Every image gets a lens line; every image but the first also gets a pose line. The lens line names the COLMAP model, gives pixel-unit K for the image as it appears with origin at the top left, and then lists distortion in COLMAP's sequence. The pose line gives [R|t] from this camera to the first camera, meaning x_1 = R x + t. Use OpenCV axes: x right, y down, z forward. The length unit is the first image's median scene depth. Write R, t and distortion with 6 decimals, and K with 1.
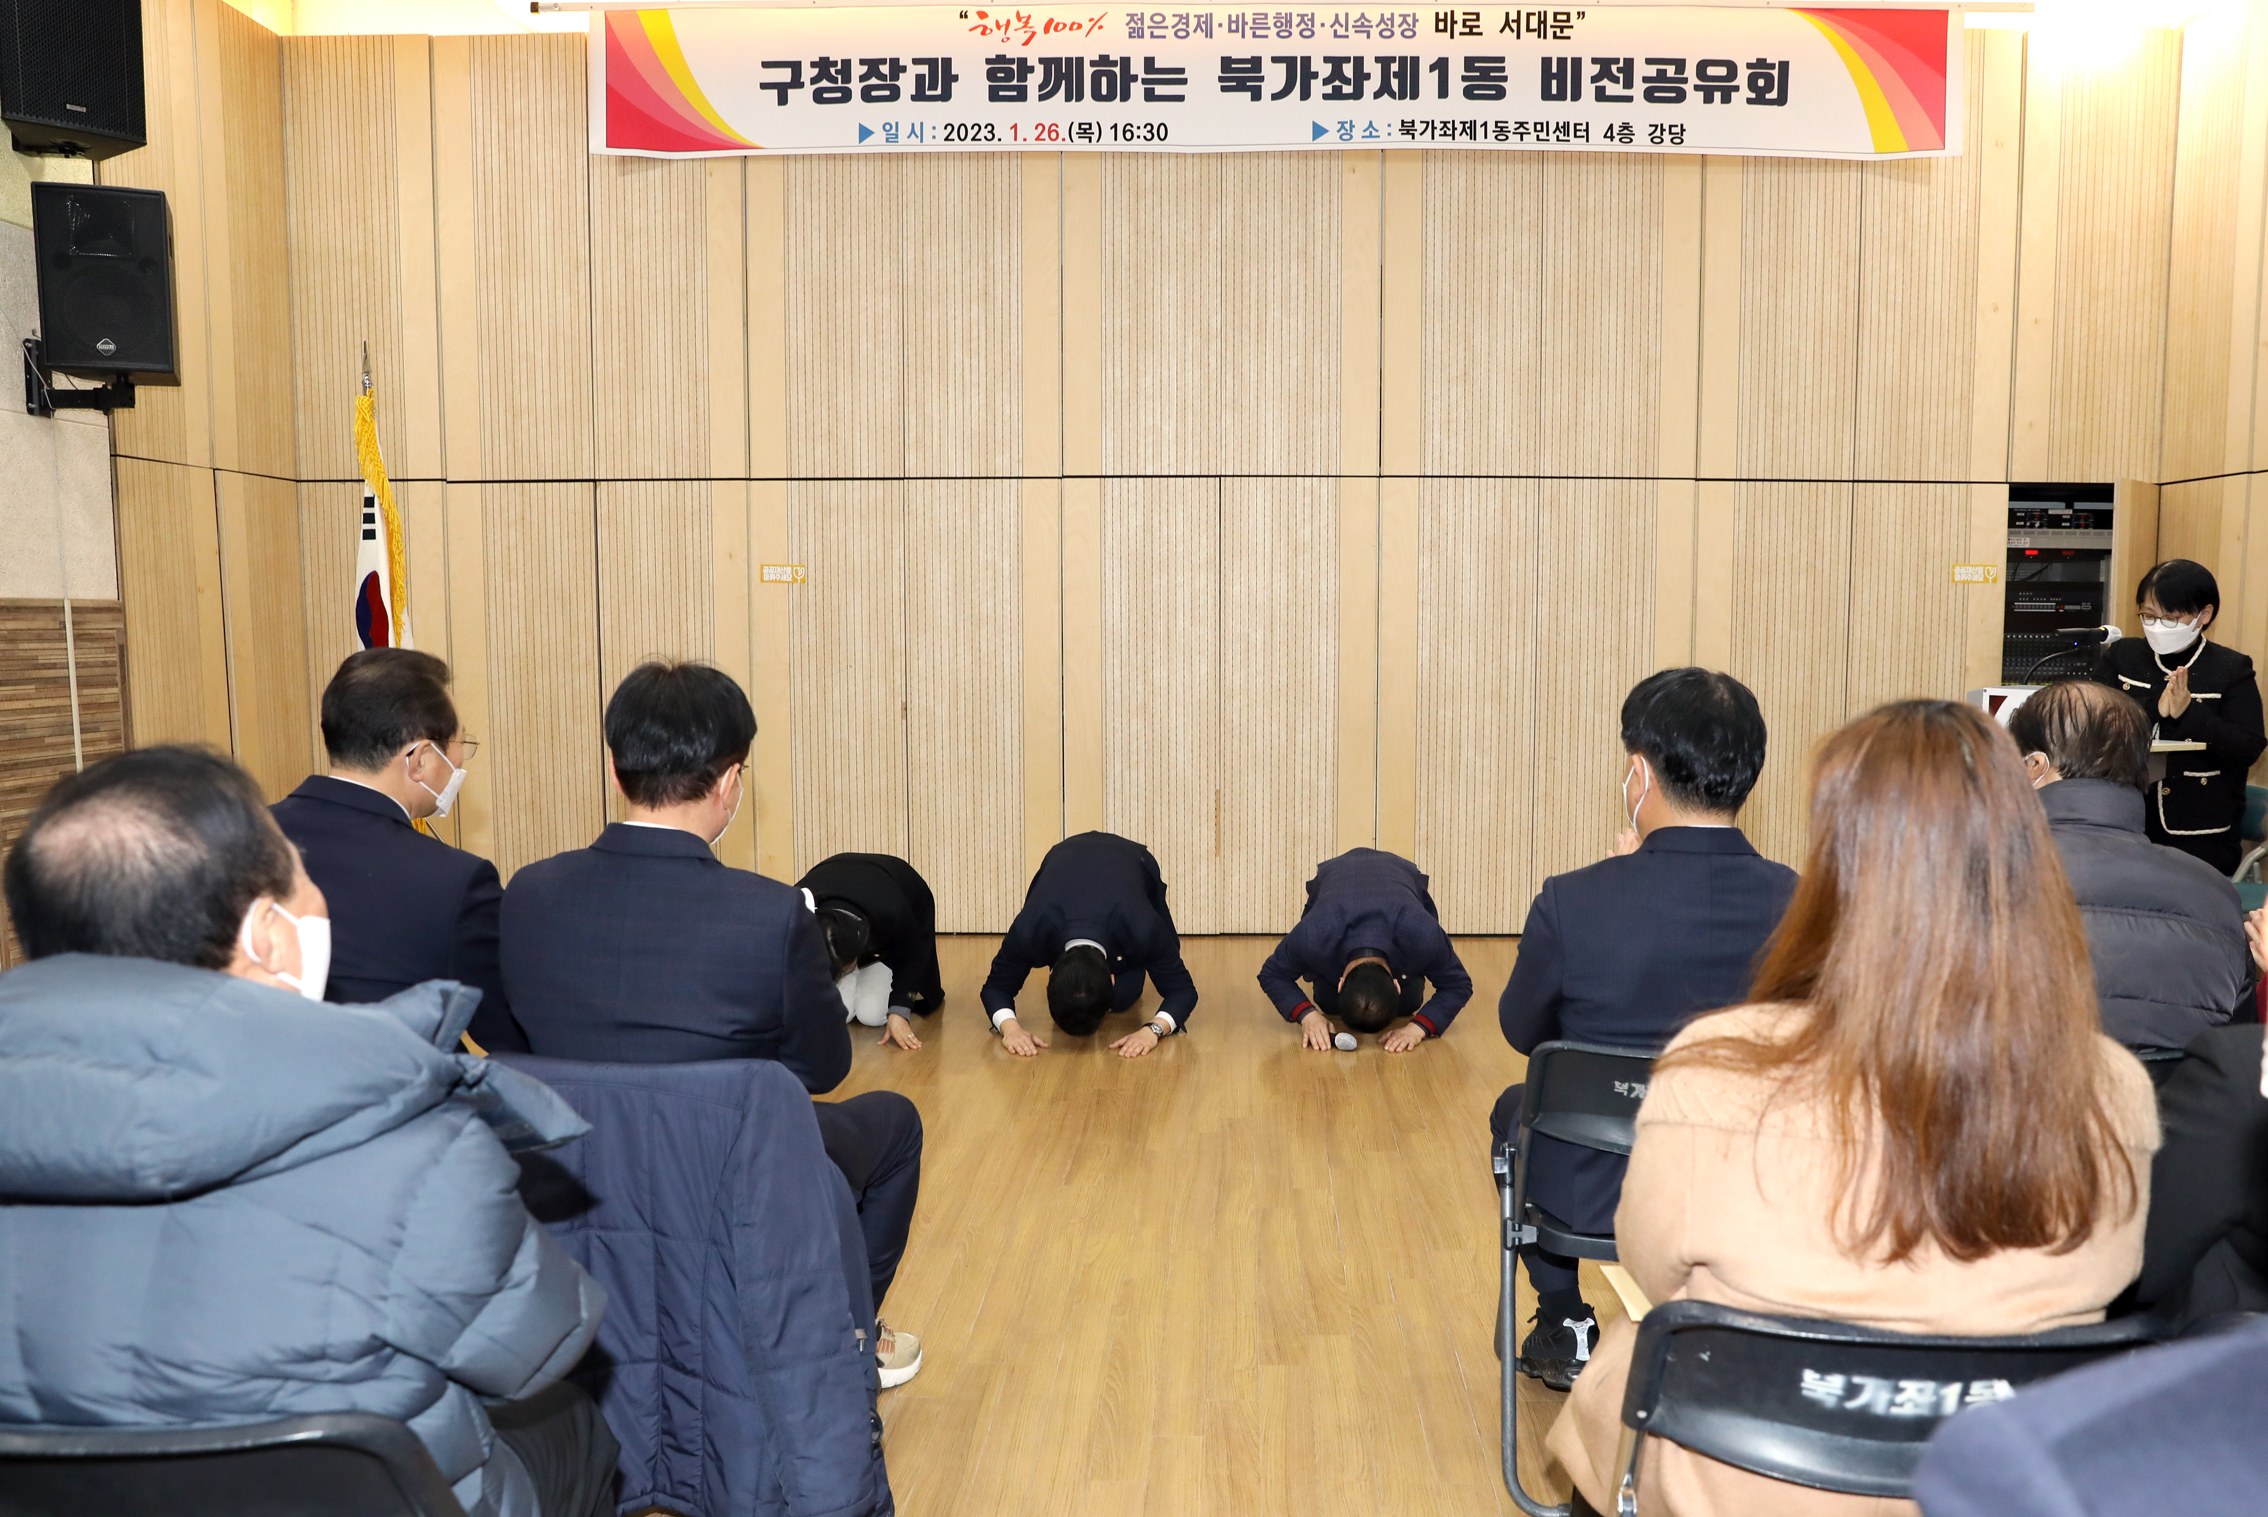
lens RADIAL K [[1673.3, 0, 1210.1], [0, 1673.3, 786.6], [0, 0, 1]] dist [-0.112856, 0.097330]
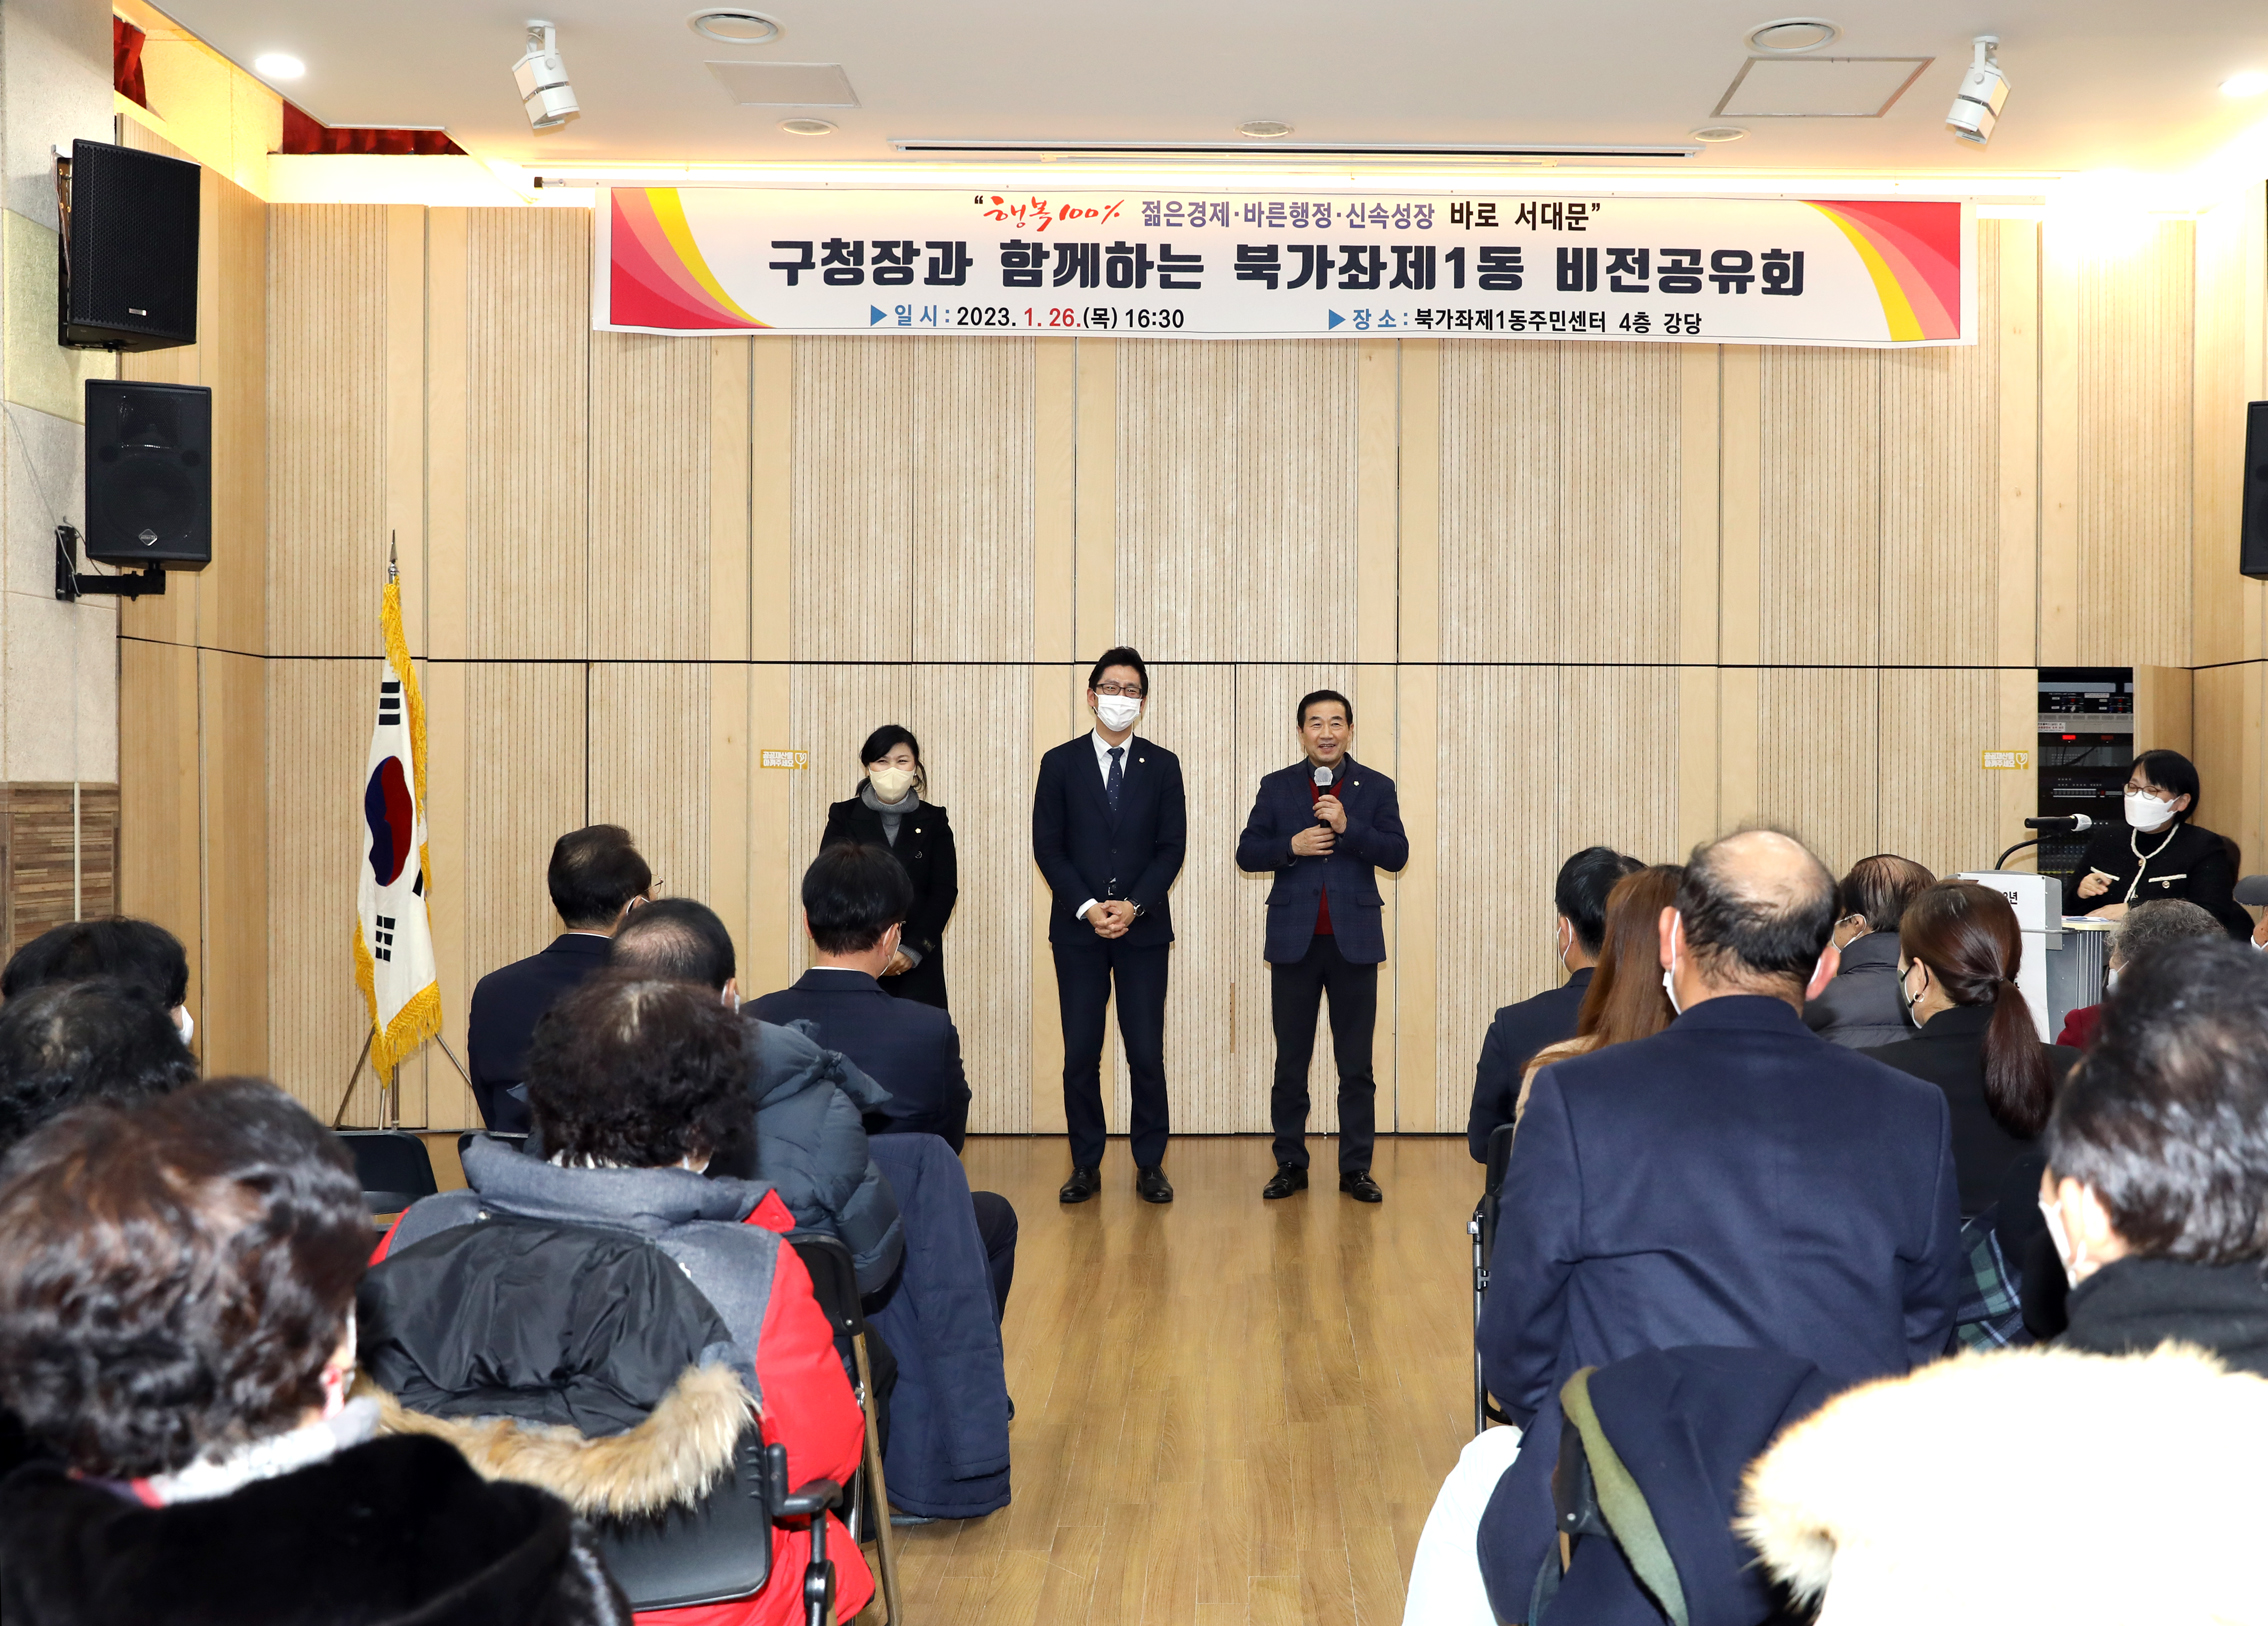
lens RADIAL K [[2224.2, 0, 1271.9], [0, 2224.2, 808.7], [0, 0, 1]] dist [-0.055527, 0.117621]
pose [[0.999417, 0.001662, 0.034093, -0.017291], [0.001615, 0.995394, -0.095852, 0.025528], [-0.034095, 0.095851, 0.994812, -0.302313]]
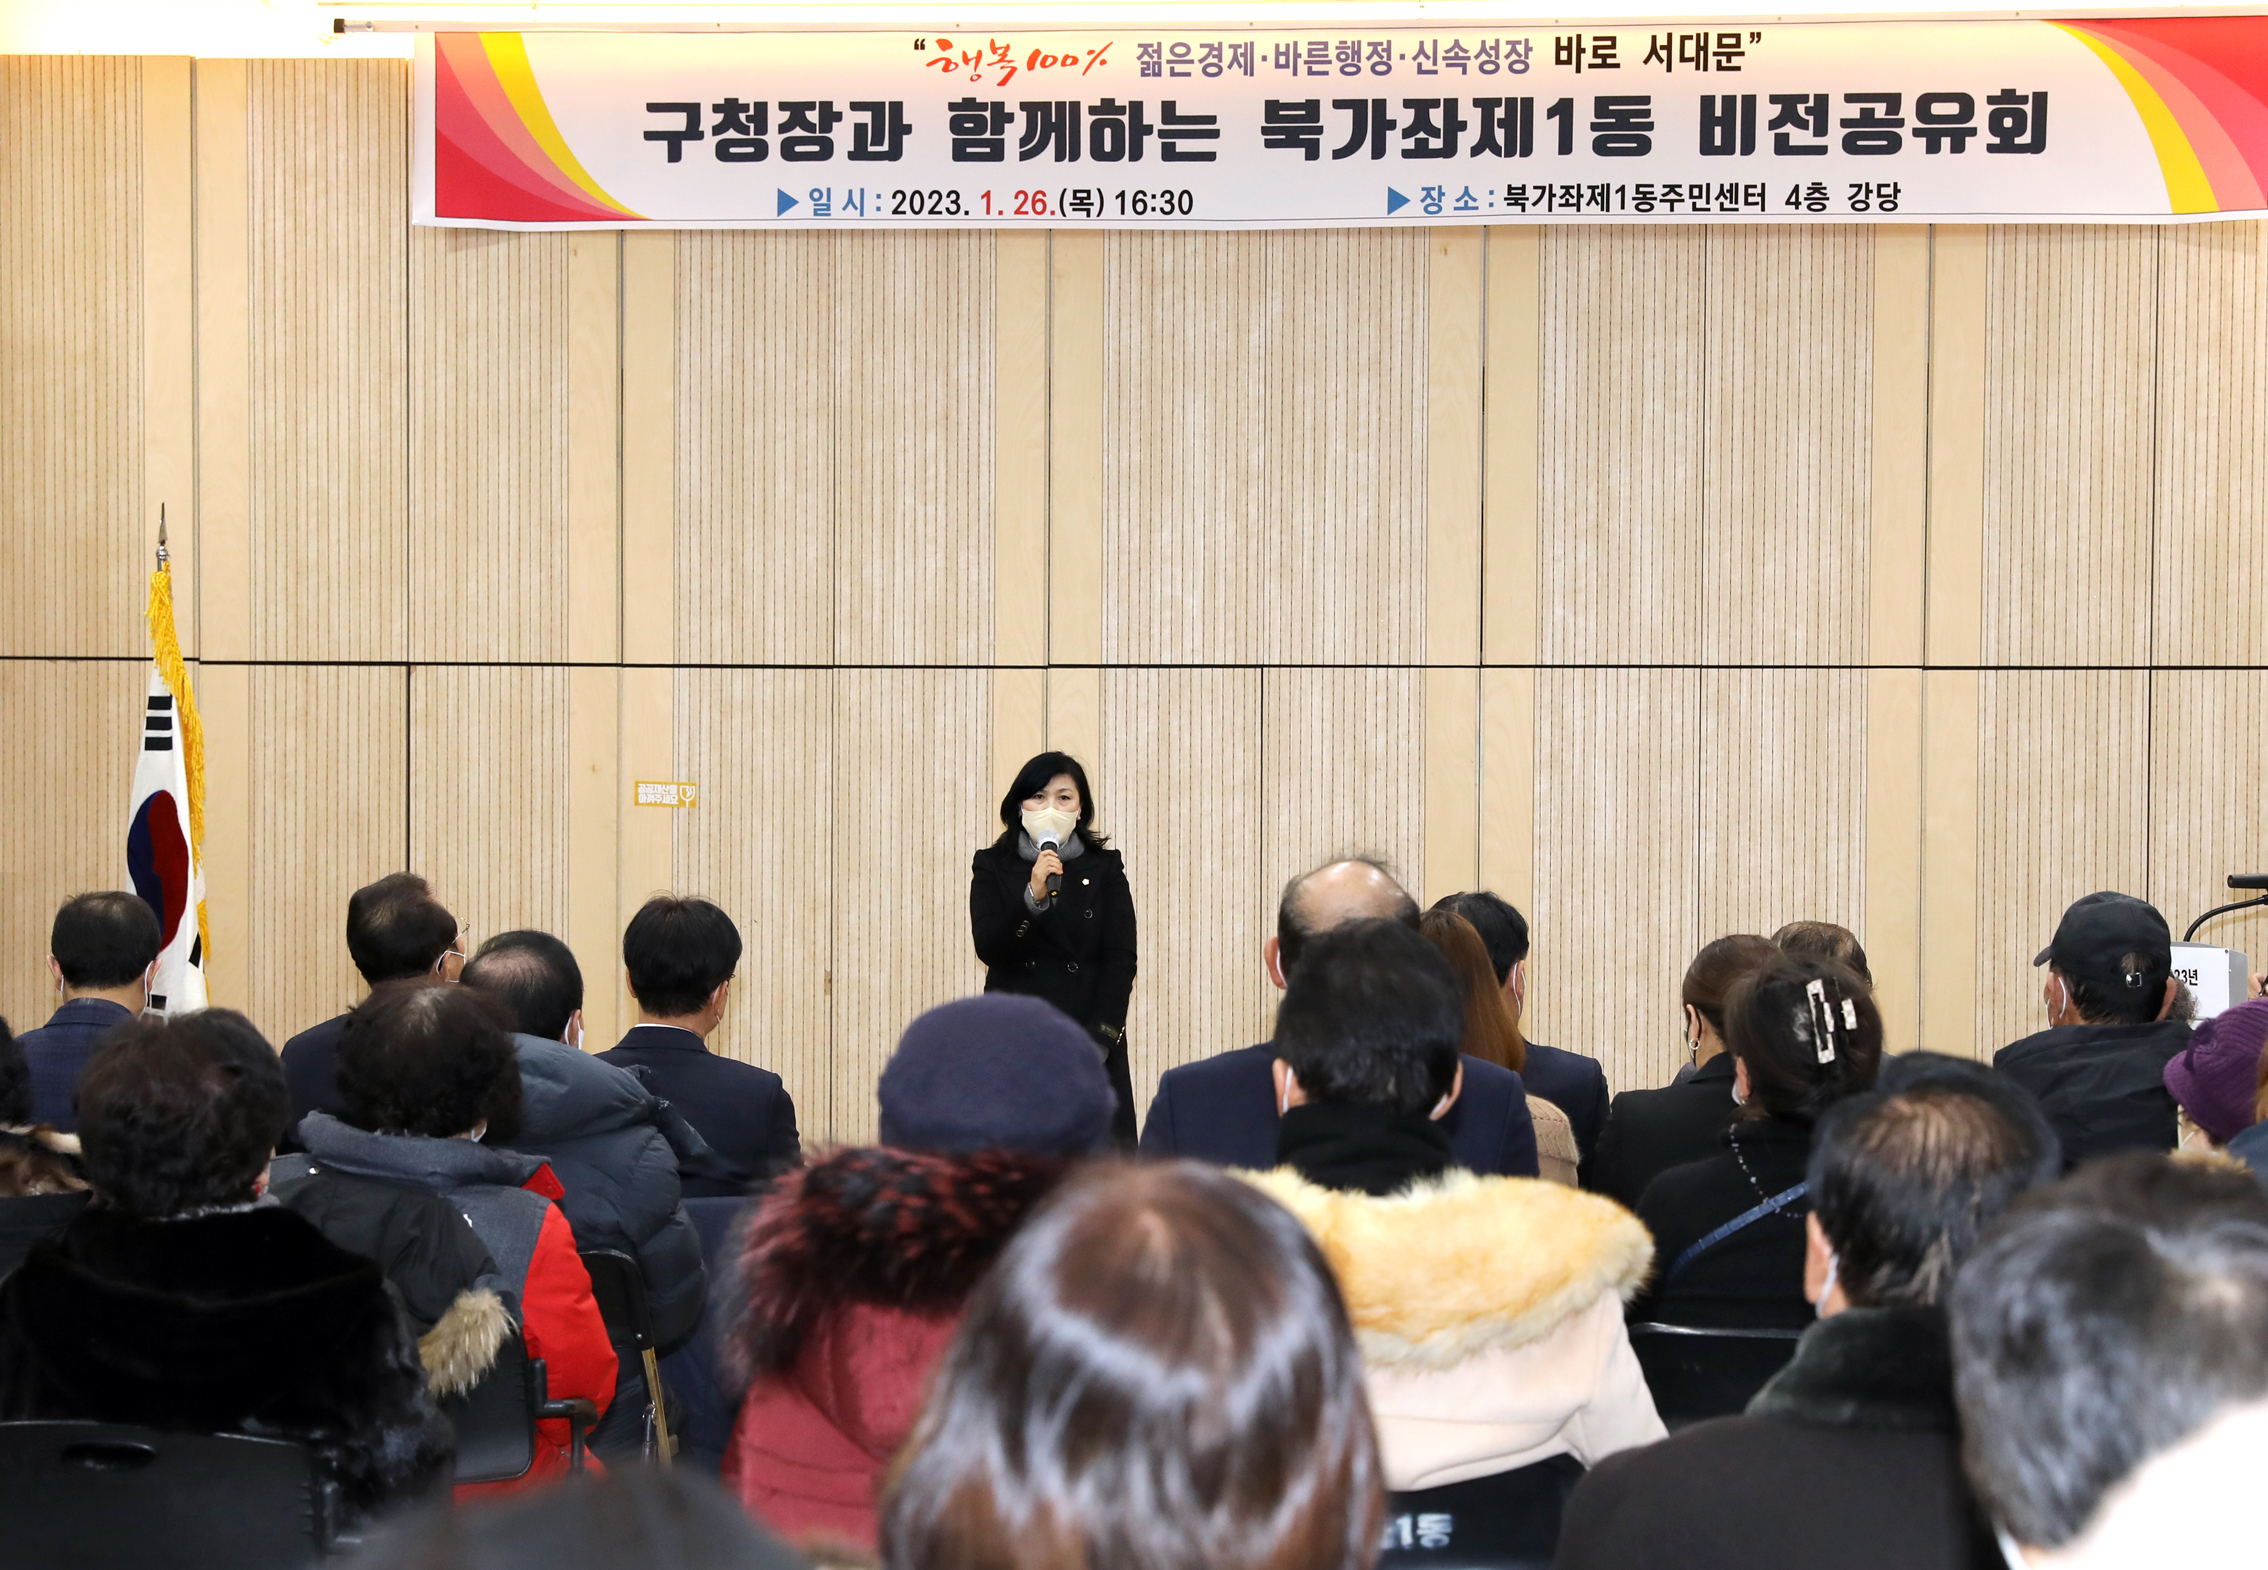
lens RADIAL K [[3892.8, 0, 1203.2], [0, 3892.8, 907.0], [0, 0, 1]] dist [0.083205, 0.149888]
pose [[0.997906, 0.005662, -0.064427, 0.092251], [-0.011123, 0.996343, -0.084720, 0.065797], [0.063711, 0.085260, 0.994320, -0.706004]]
